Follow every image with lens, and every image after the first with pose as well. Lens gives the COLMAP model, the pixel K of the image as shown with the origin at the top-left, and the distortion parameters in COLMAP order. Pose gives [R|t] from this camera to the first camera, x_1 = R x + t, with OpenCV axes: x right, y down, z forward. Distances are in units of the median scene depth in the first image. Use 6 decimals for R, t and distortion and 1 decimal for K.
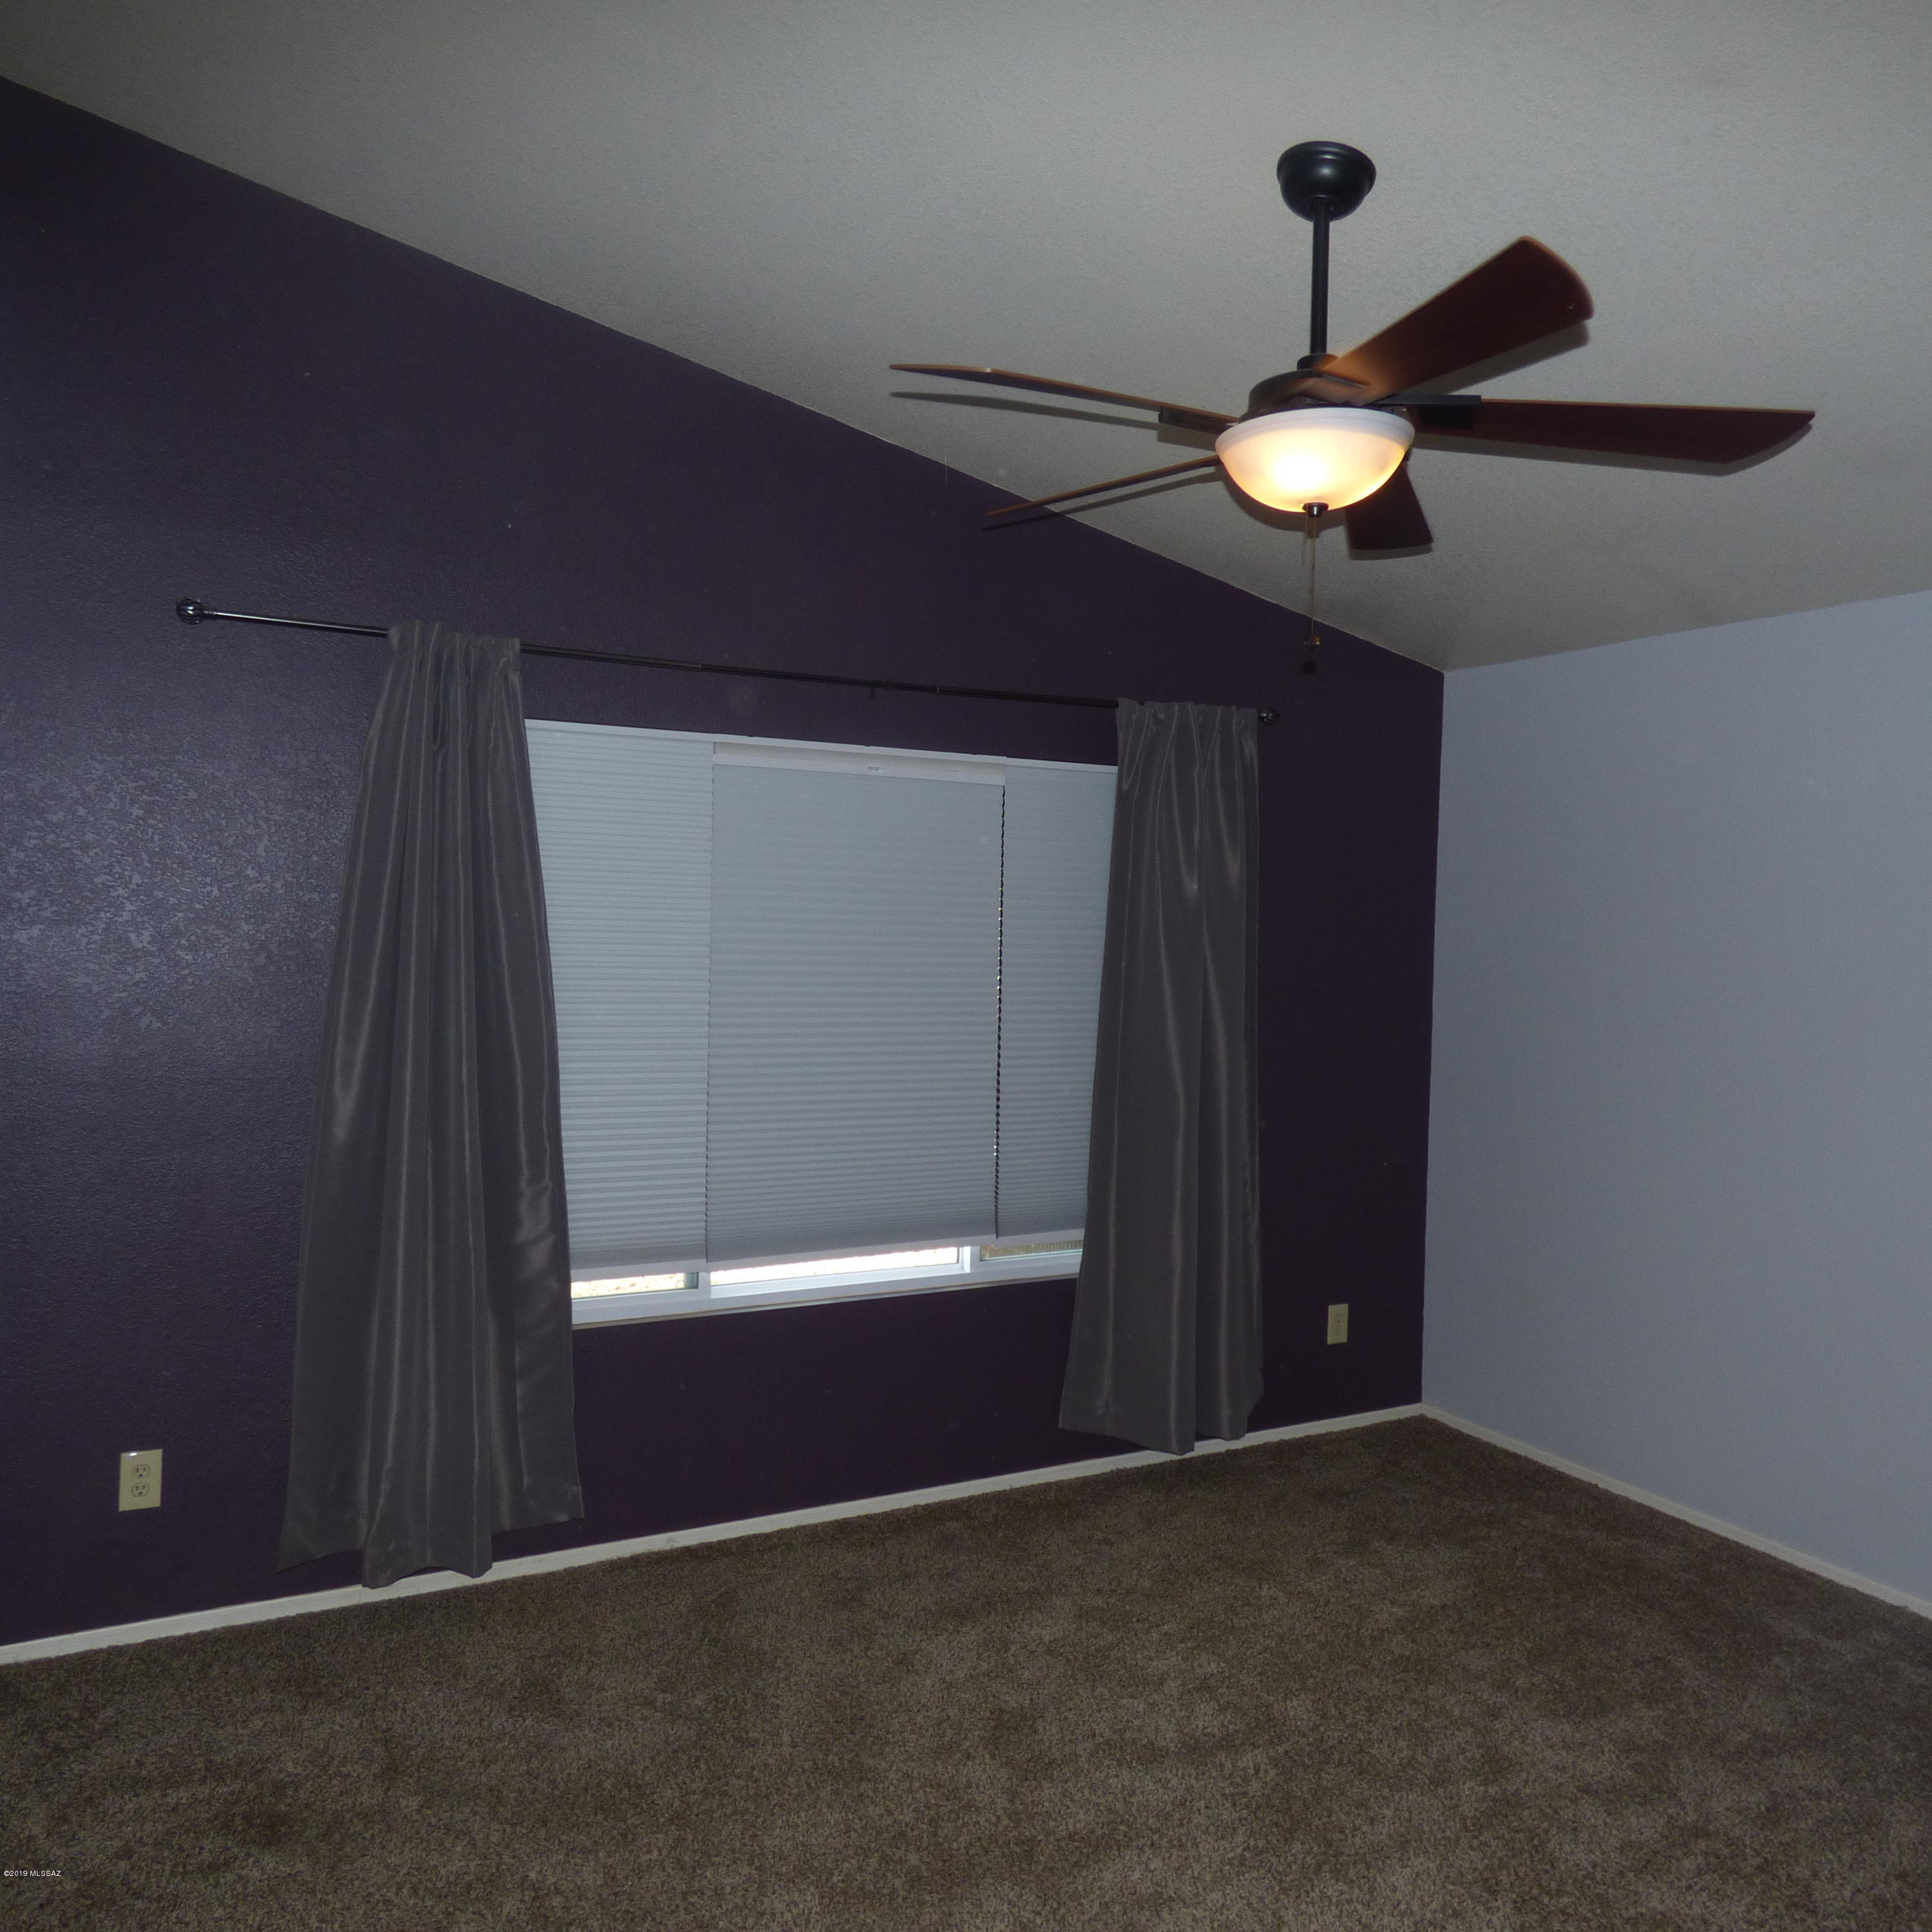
lens RADIAL K [[1538.1, 0, 966.4], [0, 1538.1, 965.4], [0, 0, 1]] dist [-0.028986, 0.017191]
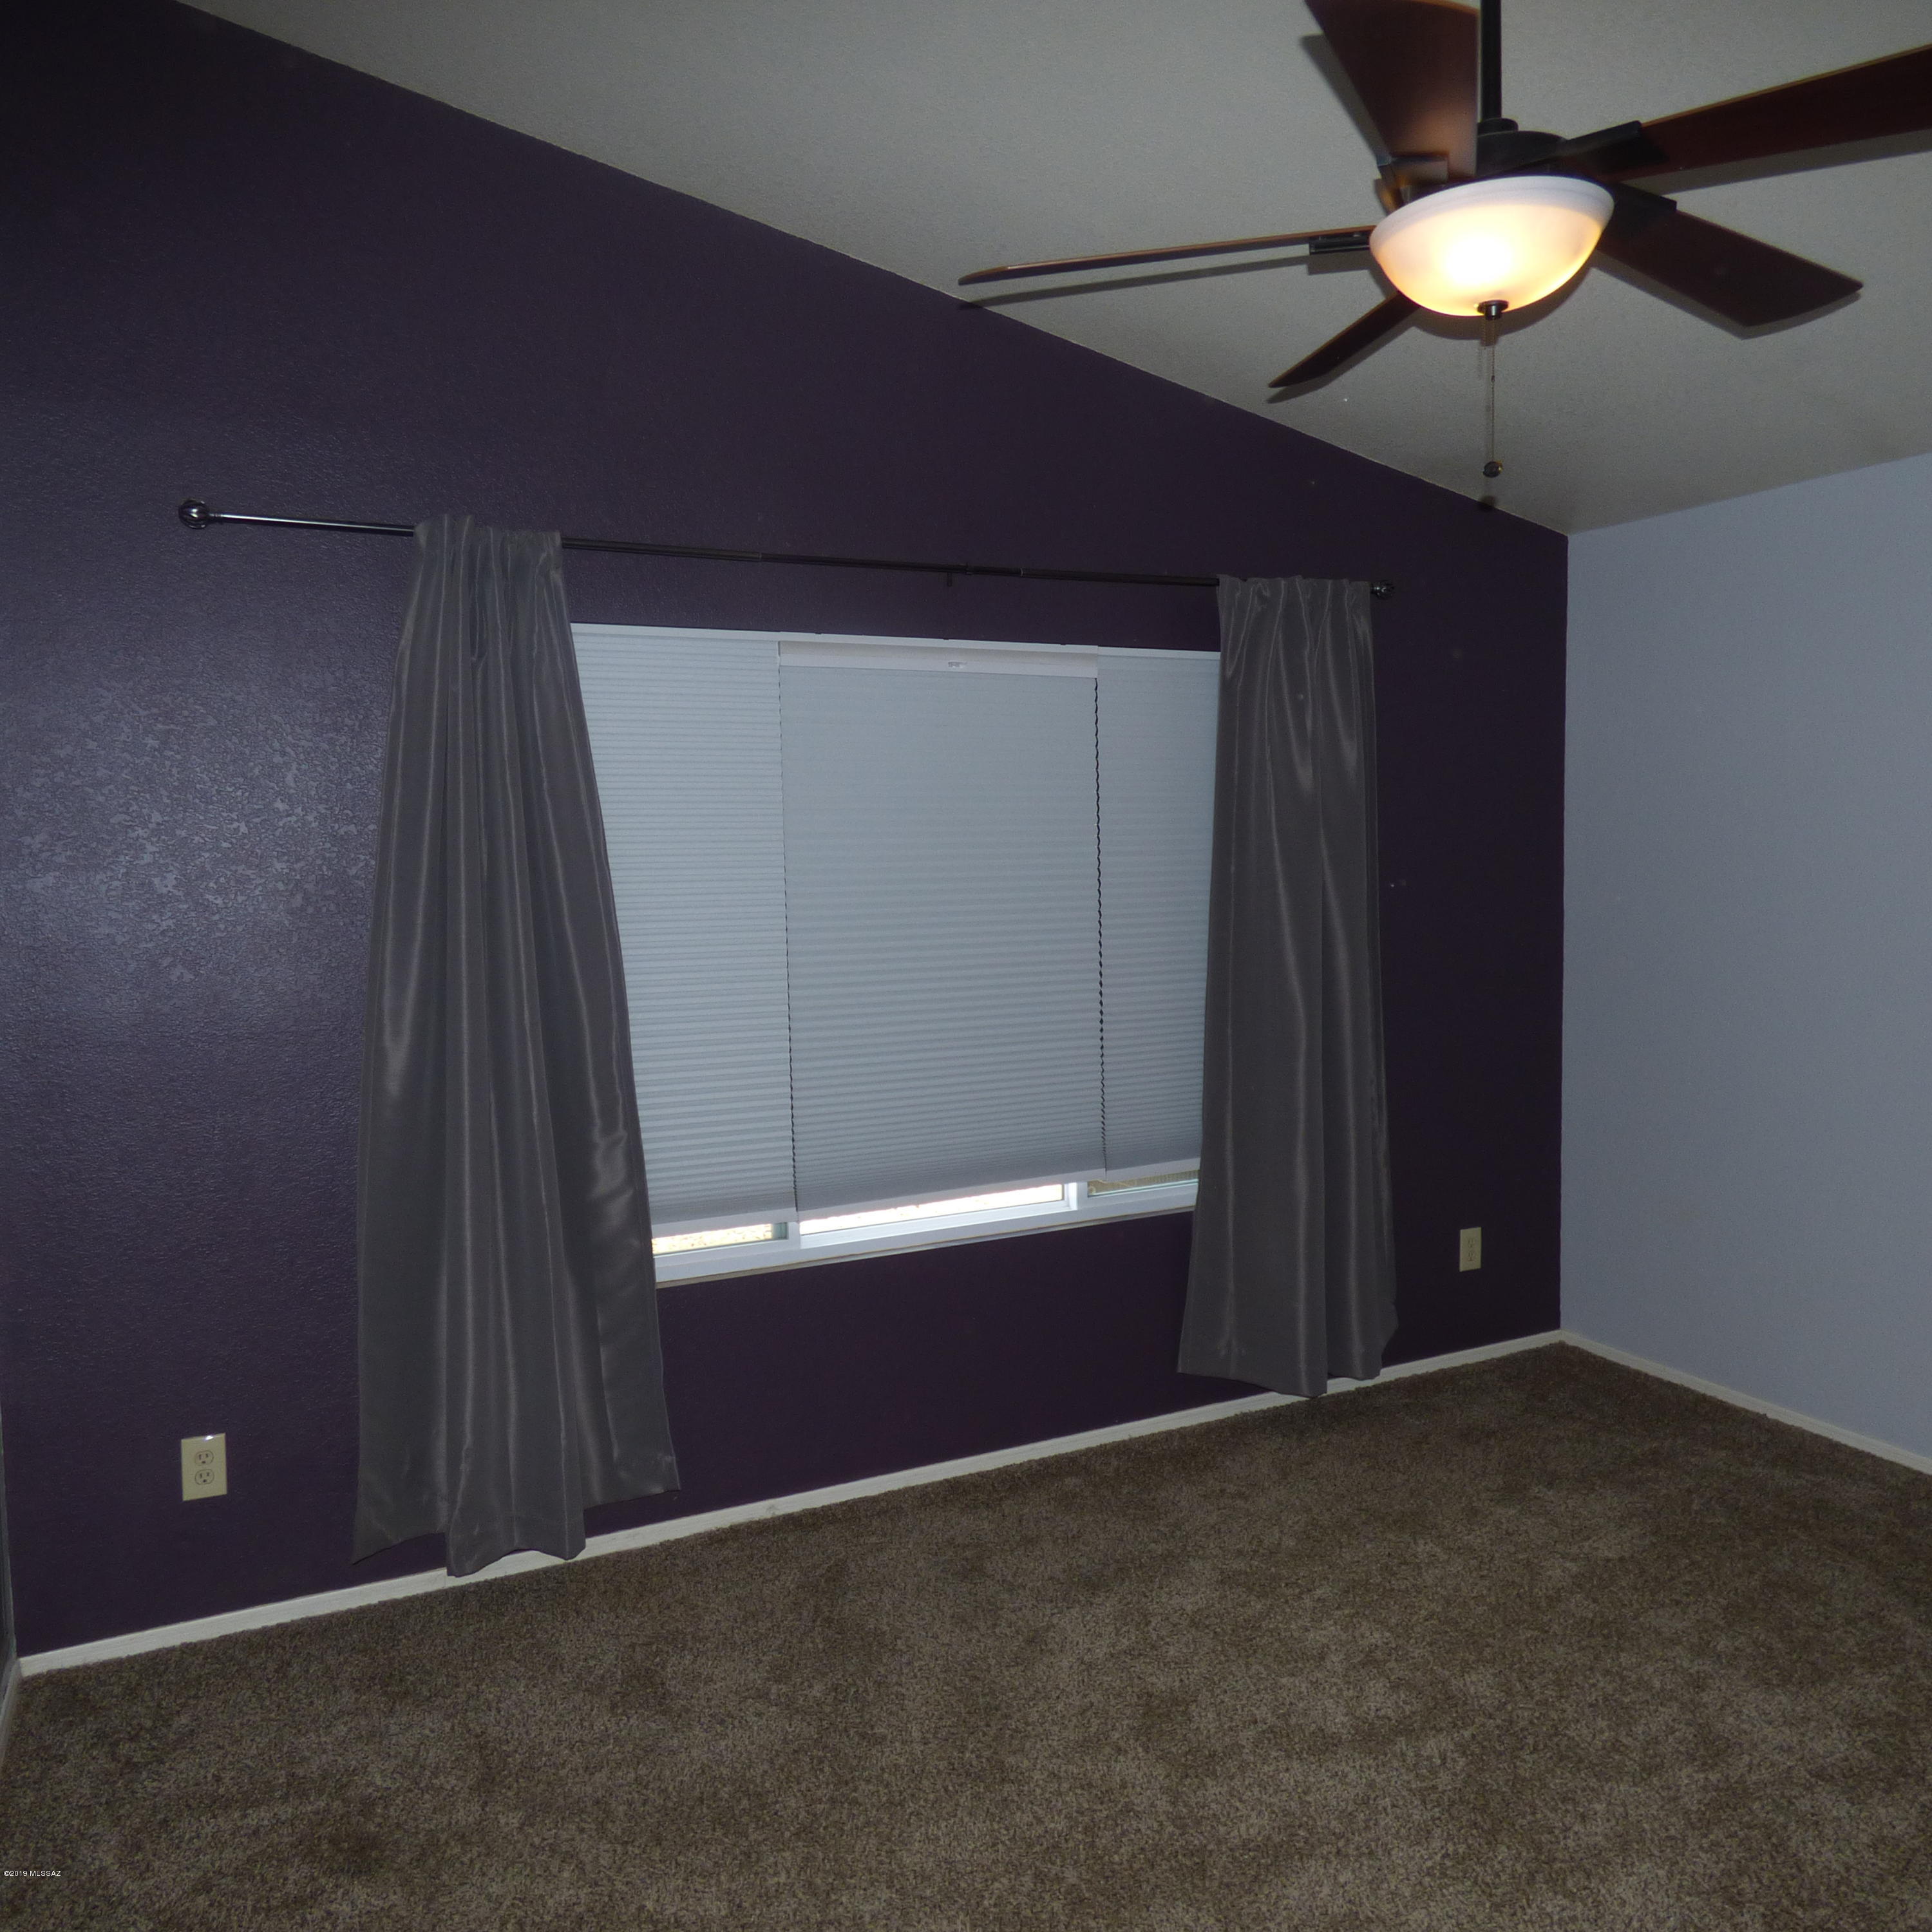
lens RADIAL K [[1538.1, 0, 965.5], [0, 1538.1, 966.4], [0, 0, 1]] dist [-0.028986, 0.017191]
pose [[0.998630, -0.038895, -0.034991, -0.034234], [0.040615, 0.997929, 0.049881, 0.005952], [0.032979, -0.051234, 0.998142, 0.103202]]
